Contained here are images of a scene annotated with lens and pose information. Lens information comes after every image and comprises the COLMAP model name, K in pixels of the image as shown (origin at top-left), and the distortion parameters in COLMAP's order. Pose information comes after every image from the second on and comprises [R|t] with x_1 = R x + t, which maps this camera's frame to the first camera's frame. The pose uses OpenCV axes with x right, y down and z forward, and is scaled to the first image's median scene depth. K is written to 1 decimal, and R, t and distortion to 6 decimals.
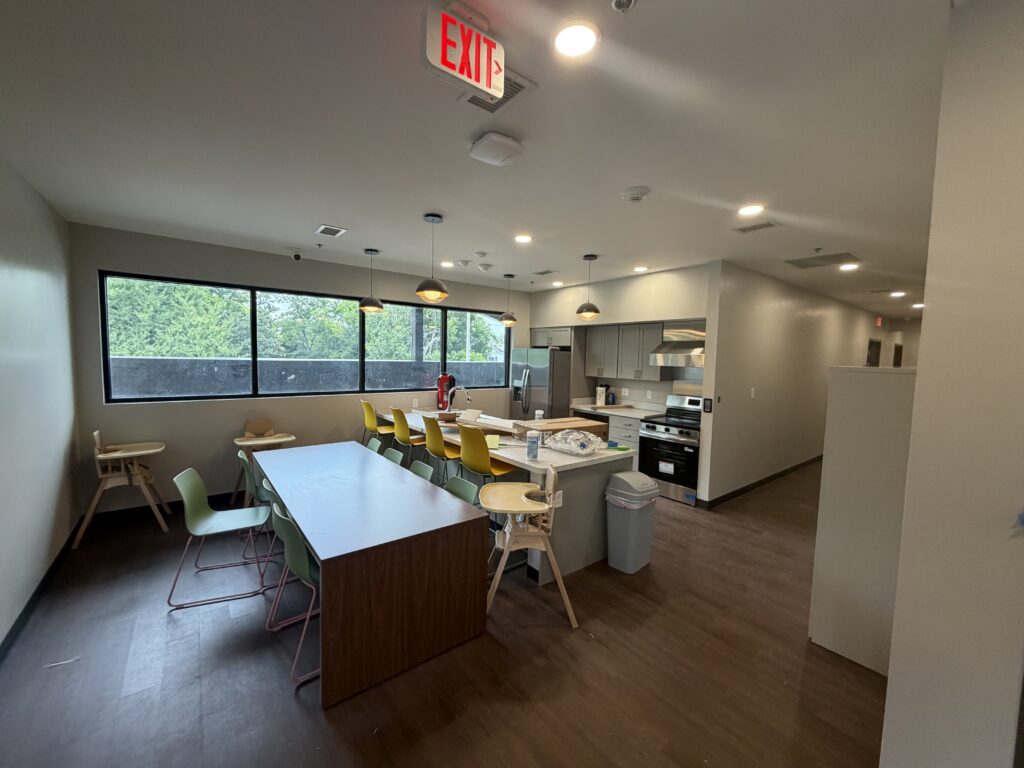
lens RADIAL K [[409.2, 0, 509.3], [0, 409.2, 384.6], [0, 0, 1]] dist [0.000889, 0.000239]
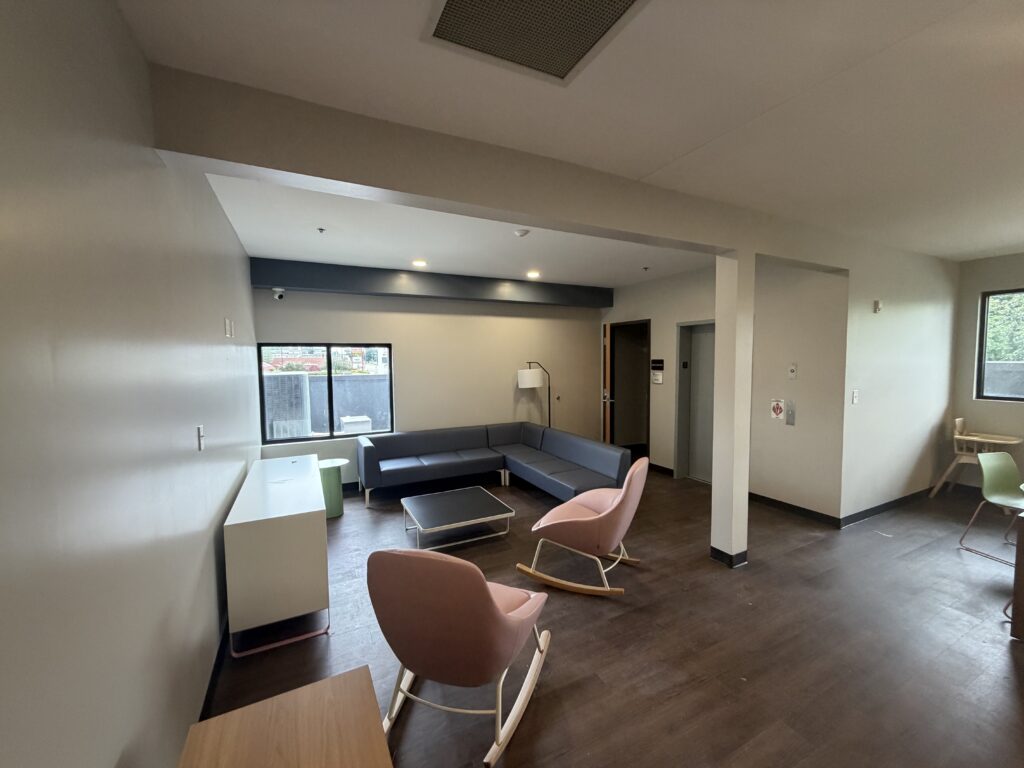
lens RADIAL K [[409.2, 0, 509.6], [0, 409.2, 383.6], [0, 0, 1]] dist [0.000889, 0.000239]
pose [[-0.185552, 0.039914, -0.981823, 0.542617], [-0.058828, 0.996931, 0.051646, 0.019878], [0.980872, 0.067342, -0.182635, -0.179357]]
